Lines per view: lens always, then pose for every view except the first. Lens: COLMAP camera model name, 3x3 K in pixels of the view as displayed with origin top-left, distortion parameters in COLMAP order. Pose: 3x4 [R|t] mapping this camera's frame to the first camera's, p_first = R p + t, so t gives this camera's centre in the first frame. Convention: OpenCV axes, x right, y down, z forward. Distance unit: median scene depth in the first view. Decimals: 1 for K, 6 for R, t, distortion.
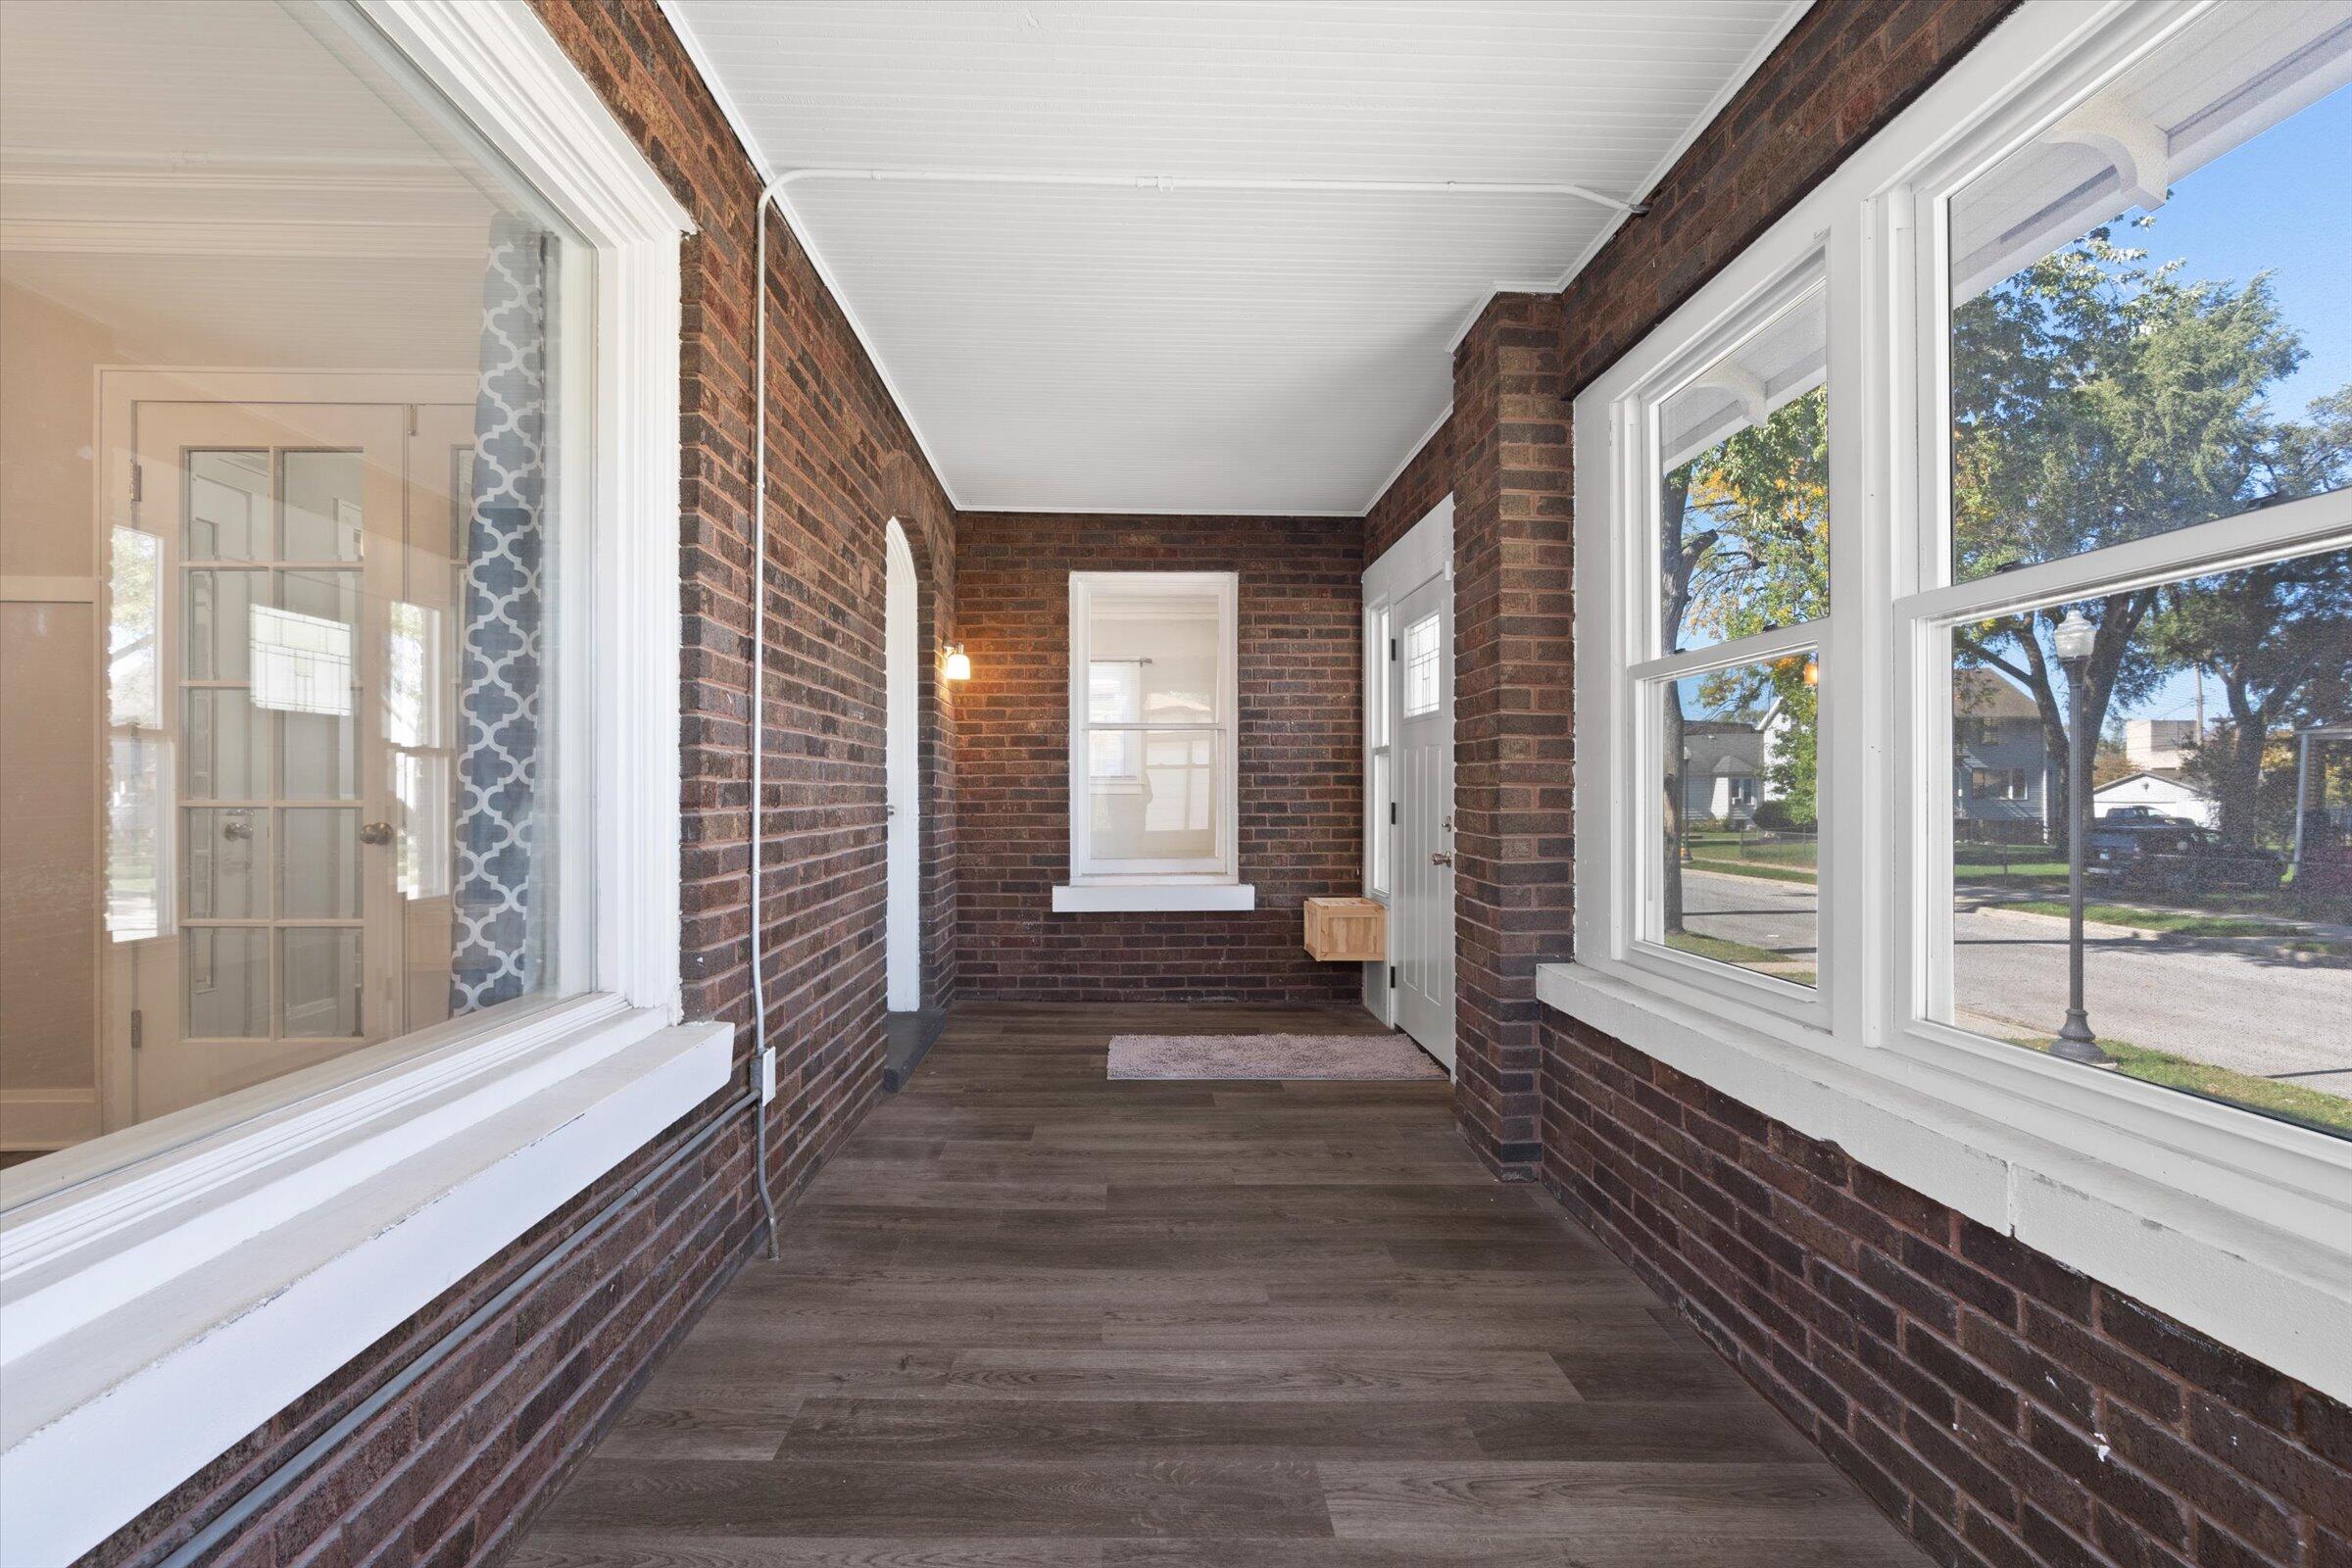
lens RADIAL K [[1088.0, 0, 1166.7], [0, 1088.0, 793.2], [0, 0, 1]] dist [-0.005384, 0.000235]
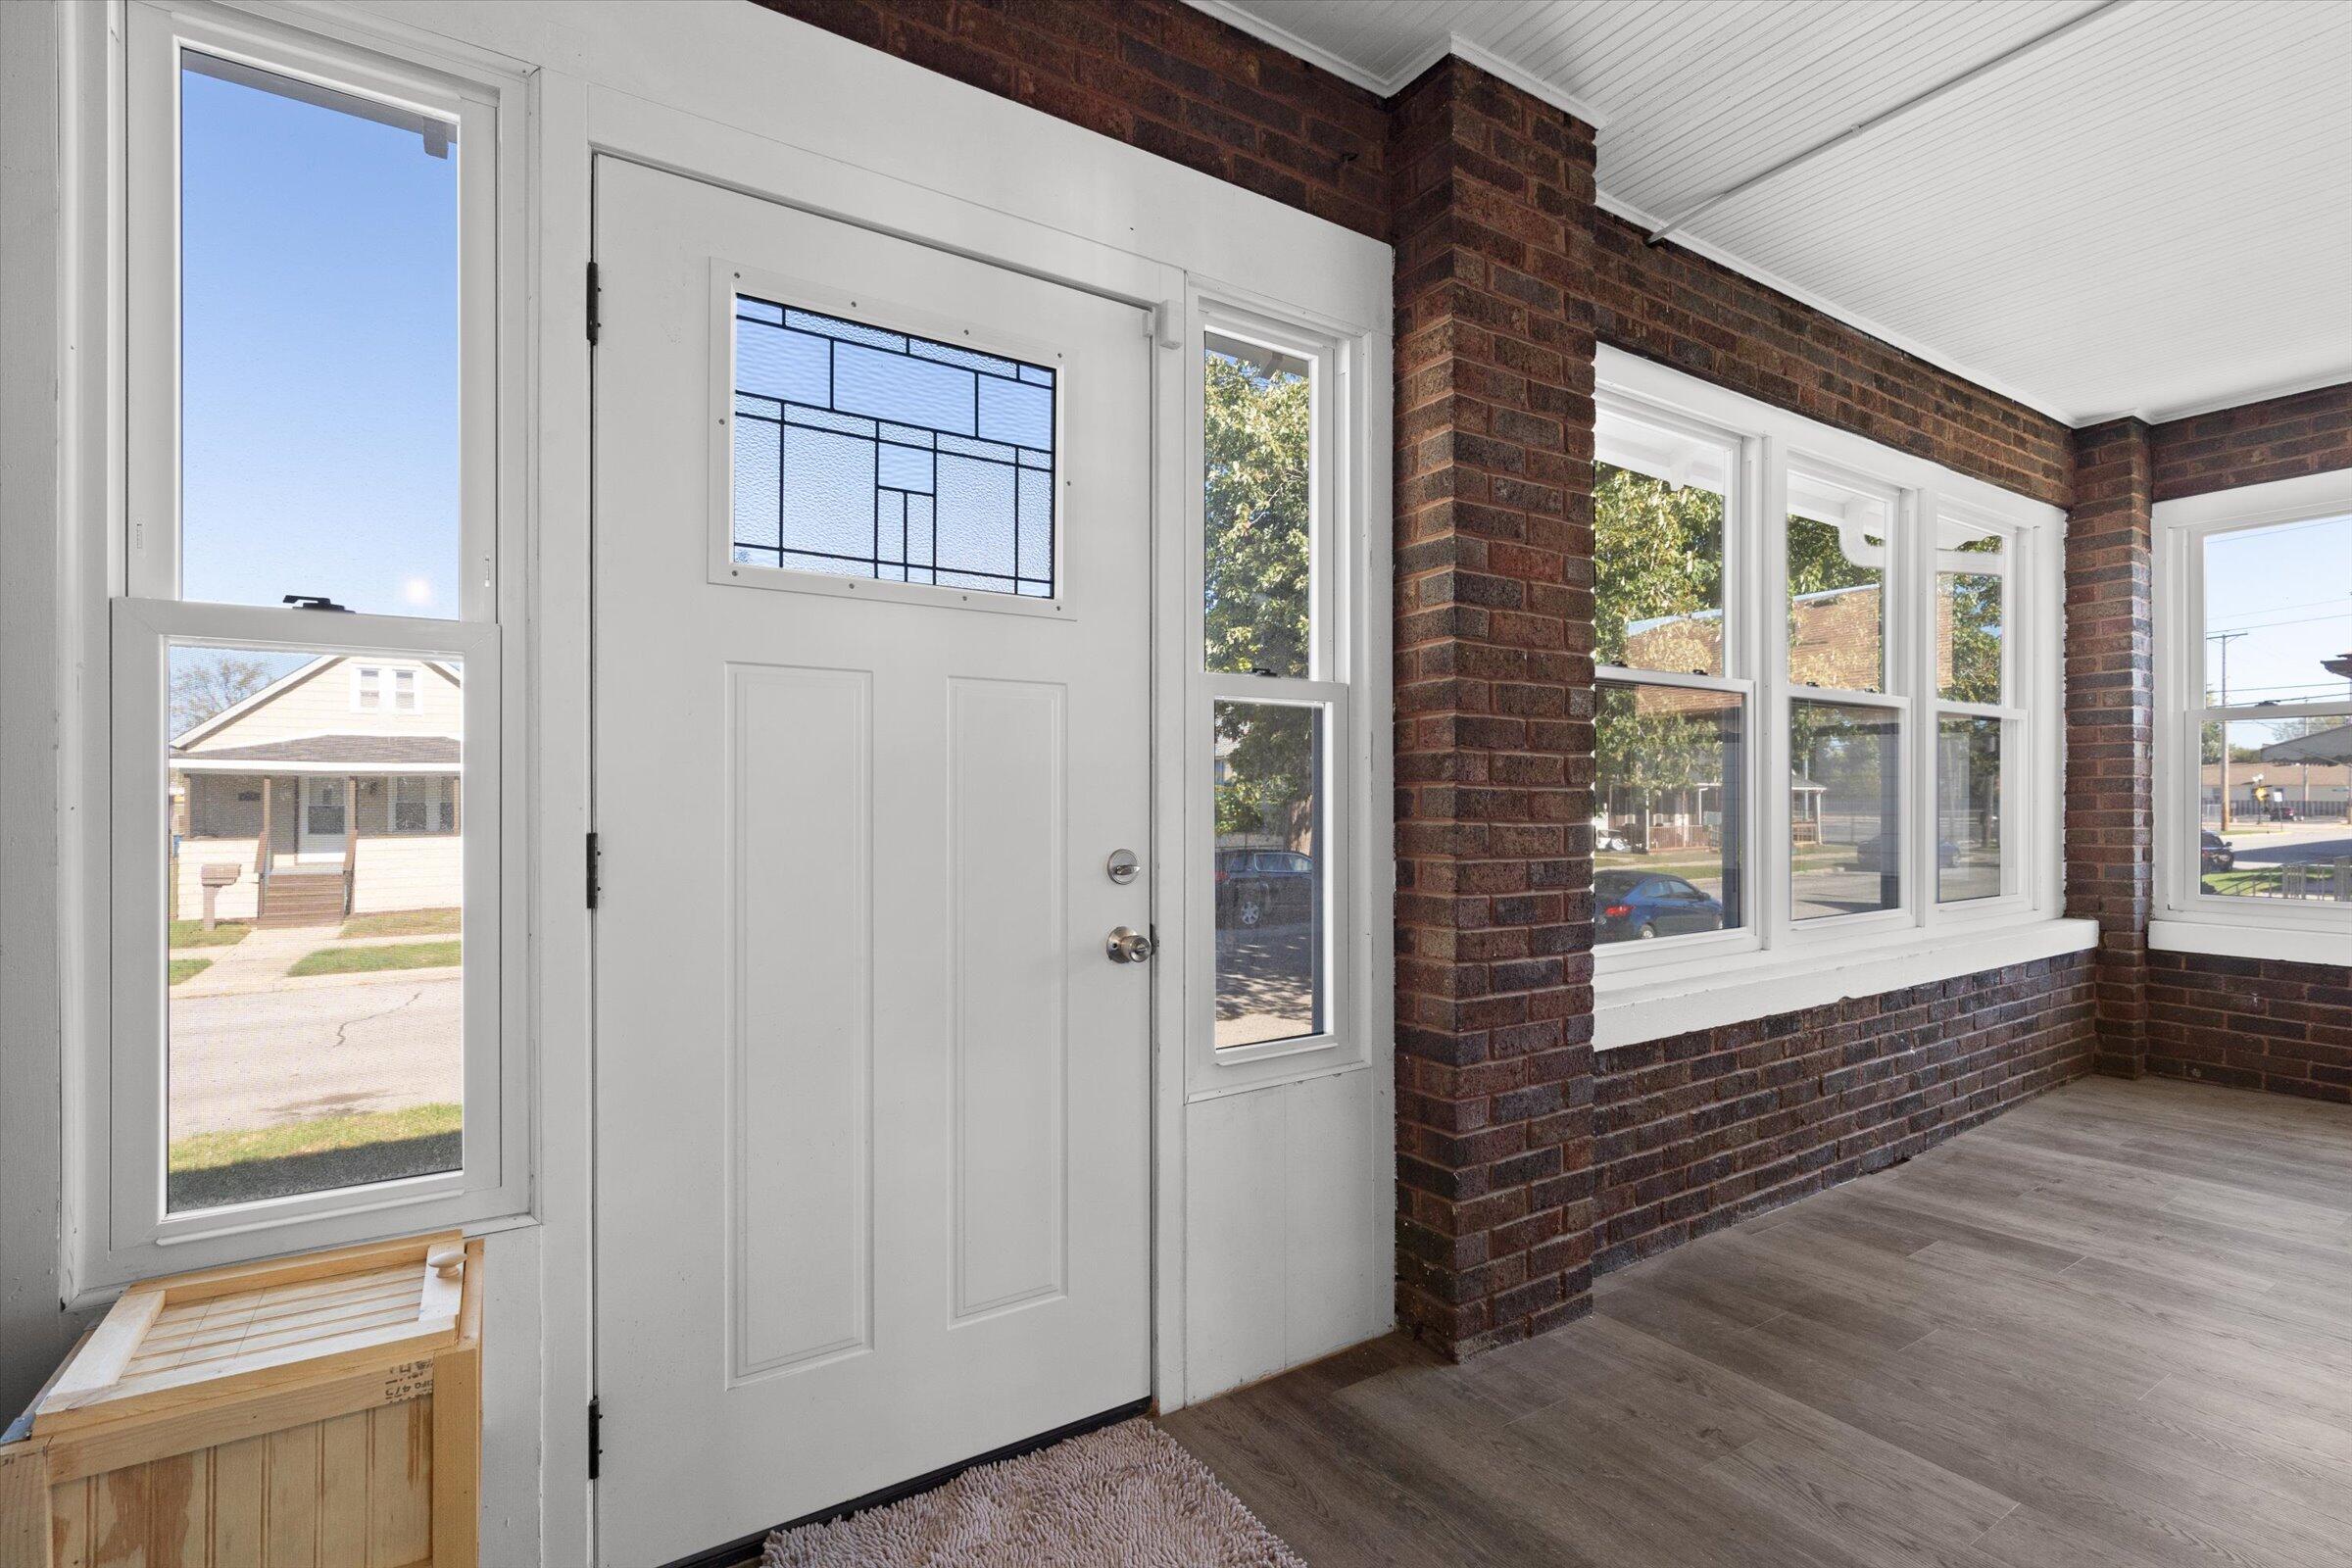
lens RADIAL K [[1088.0, 0, 1166.7], [0, 1088.0, 793.2], [0, 0, 1]] dist [-0.005384, 0.000235]
pose [[-0.511333, 0.001167, 0.859382, -0.203527], [0.000144, 0.999999, -0.001272, 0.000914], [-0.859382, -0.000527, -0.511333, 1.796319]]
